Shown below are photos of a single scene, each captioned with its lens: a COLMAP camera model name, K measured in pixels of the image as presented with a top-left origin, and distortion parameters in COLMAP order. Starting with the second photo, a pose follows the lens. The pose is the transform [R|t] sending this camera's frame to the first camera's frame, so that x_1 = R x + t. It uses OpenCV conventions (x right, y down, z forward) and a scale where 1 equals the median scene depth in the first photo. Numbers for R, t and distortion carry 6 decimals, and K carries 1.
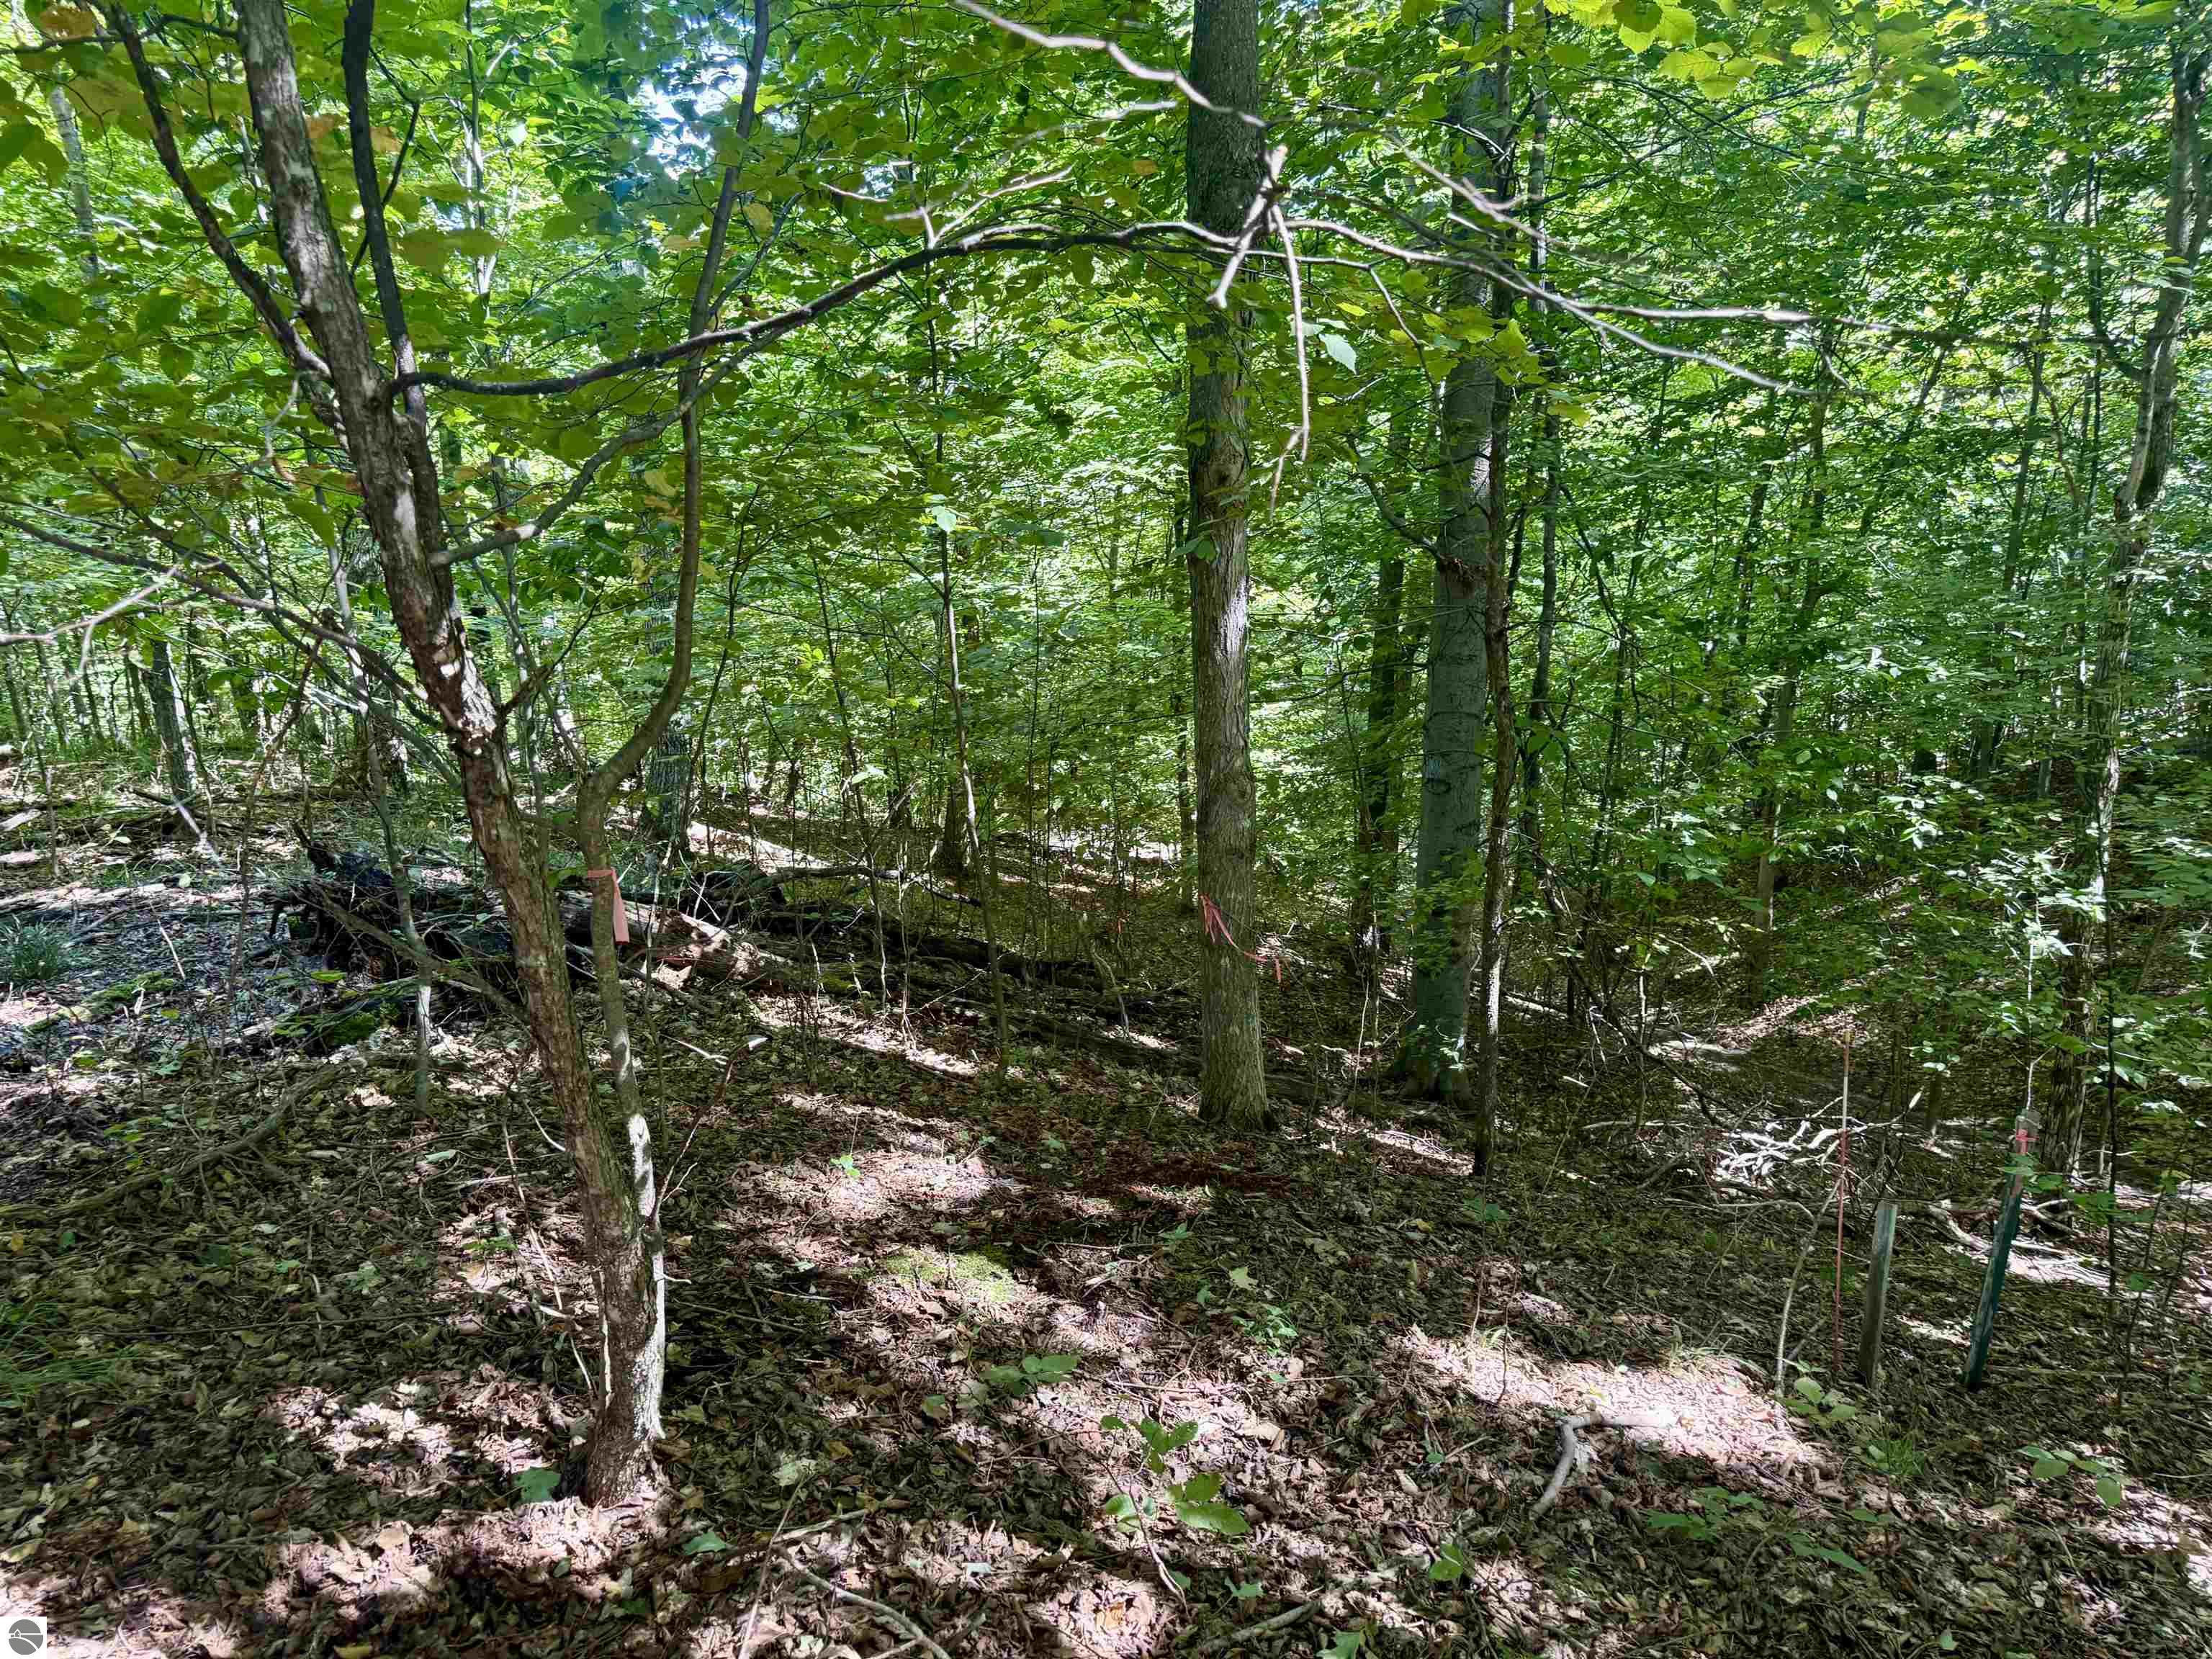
lens RADIAL K [[1567.0, 0, 1106.0], [0, 1567.0, 829.5], [0, 0, 1]] dist [0.026962, 0.004298]
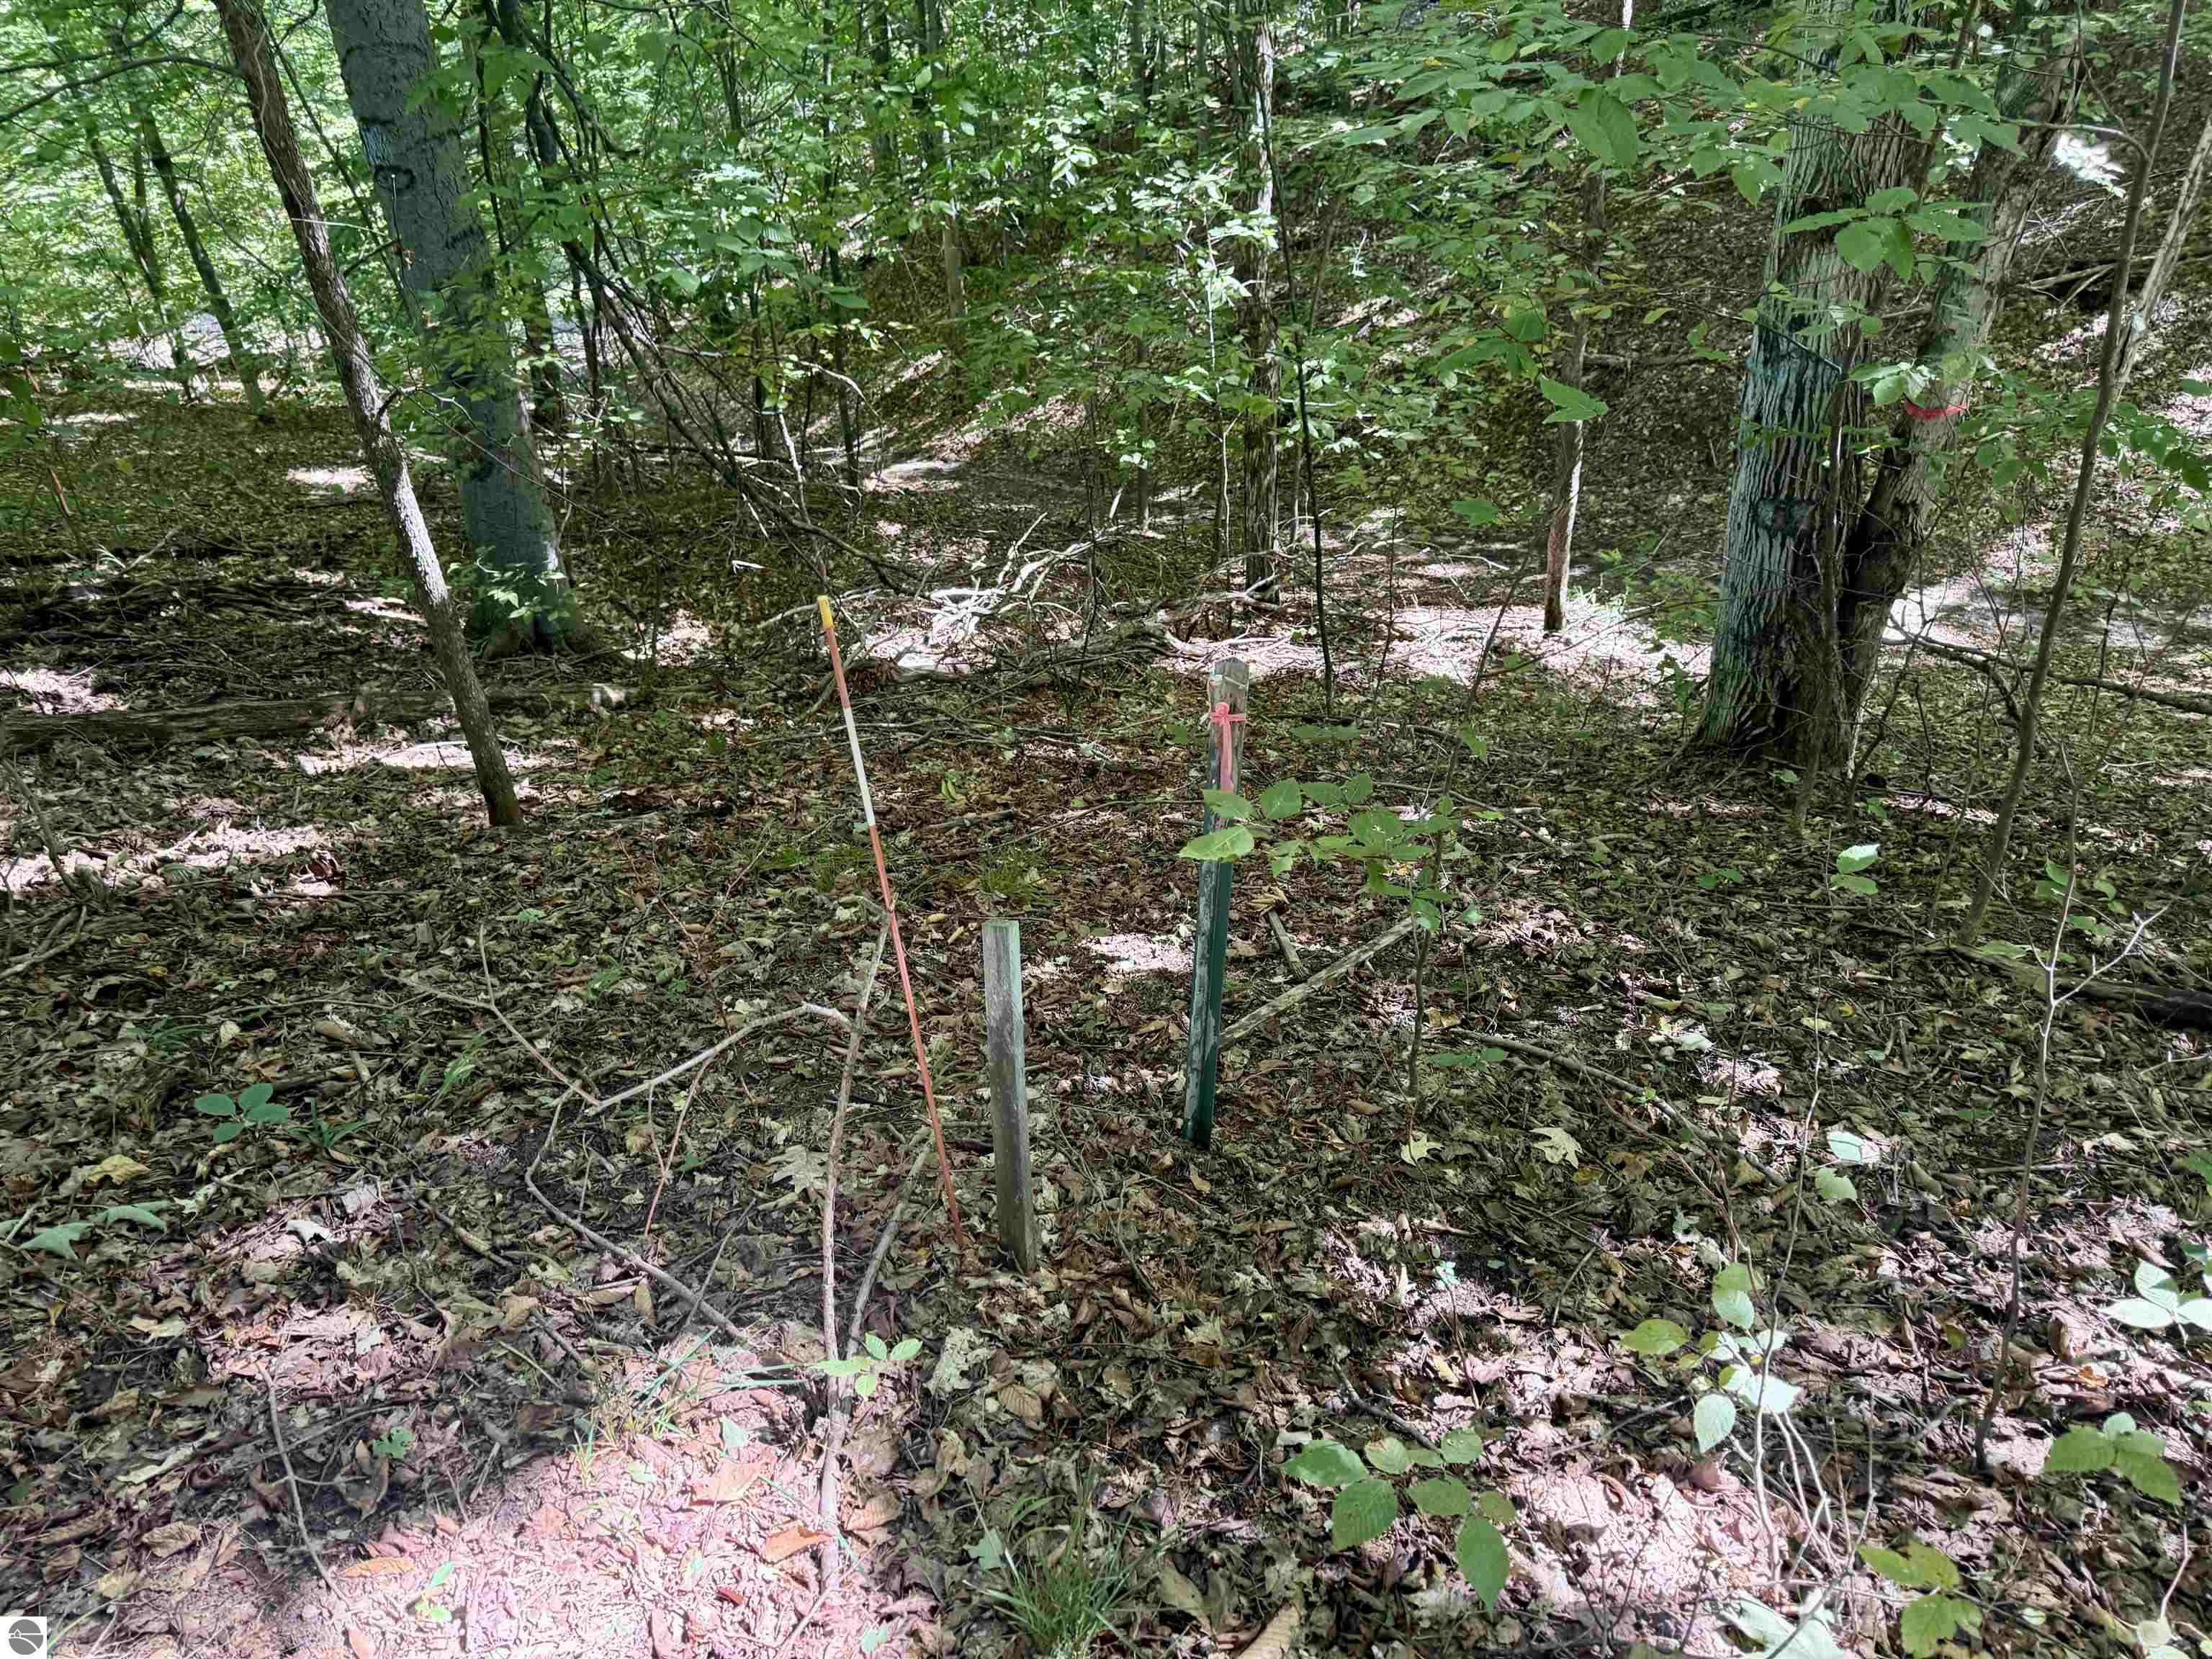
lens RADIAL K [[1567.0, 0, 1106.0], [0, 1567.0, 829.5], [0, 0, 1]] dist [0.026962, 0.004298]
pose [[0.880288, -0.291035, 0.374688, 0.139123], [0.145536, 0.917320, 0.370598, 0.017493], [-0.451566, -0.271702, 0.849862, 0.234367]]
